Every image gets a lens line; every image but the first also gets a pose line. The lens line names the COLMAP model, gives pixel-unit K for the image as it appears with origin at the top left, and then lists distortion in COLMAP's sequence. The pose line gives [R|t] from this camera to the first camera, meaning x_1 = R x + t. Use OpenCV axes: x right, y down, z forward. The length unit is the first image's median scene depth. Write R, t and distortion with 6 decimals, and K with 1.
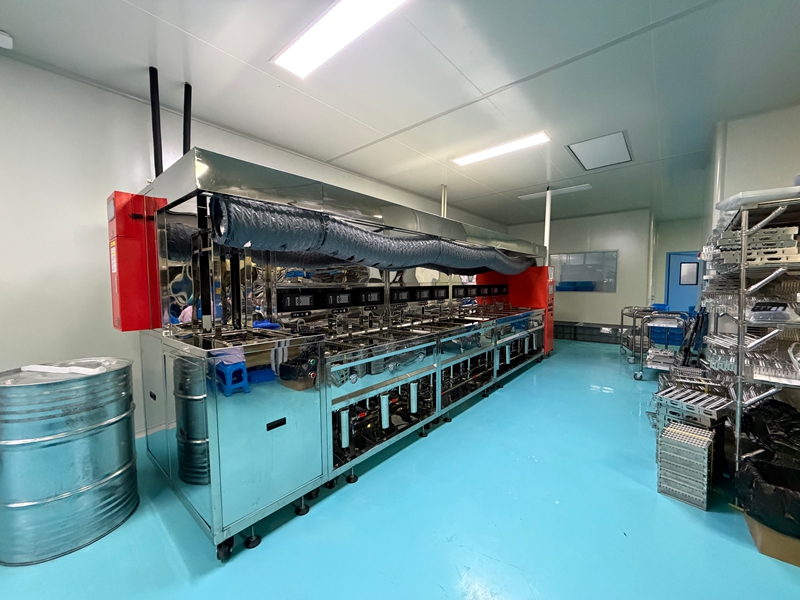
lens RADIAL K [[317.3, 0, 393.7], [0, 317.3, 294.5], [0, 0, 1]] dist [0.019580, 0.000667]
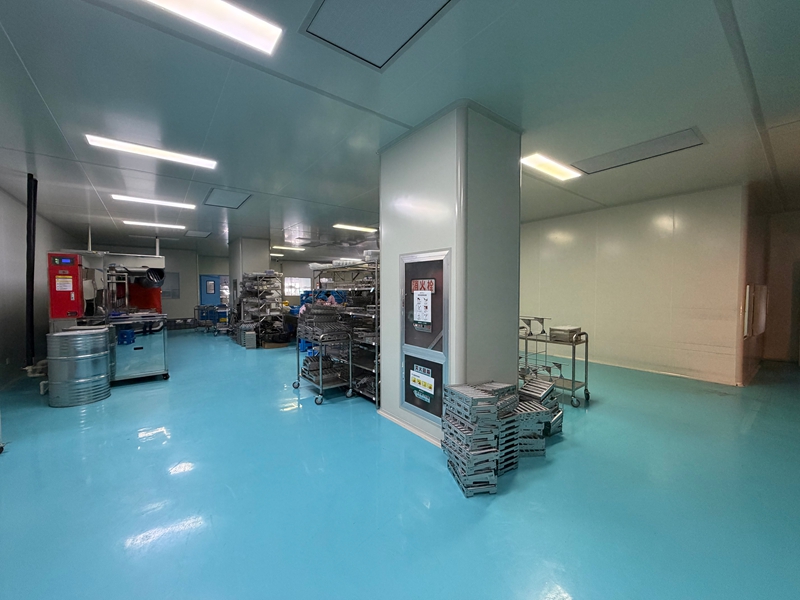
lens RADIAL K [[317.3, 0, 392.8], [0, 317.3, 294.9], [0, 0, 1]] dist [0.019580, 0.000667]
pose [[0.209885, -0.019262, 0.977536, -0.895332], [0.040764, 0.999109, 0.010935, 0.002270], [-0.976876, 0.037553, 0.210483, -0.538906]]
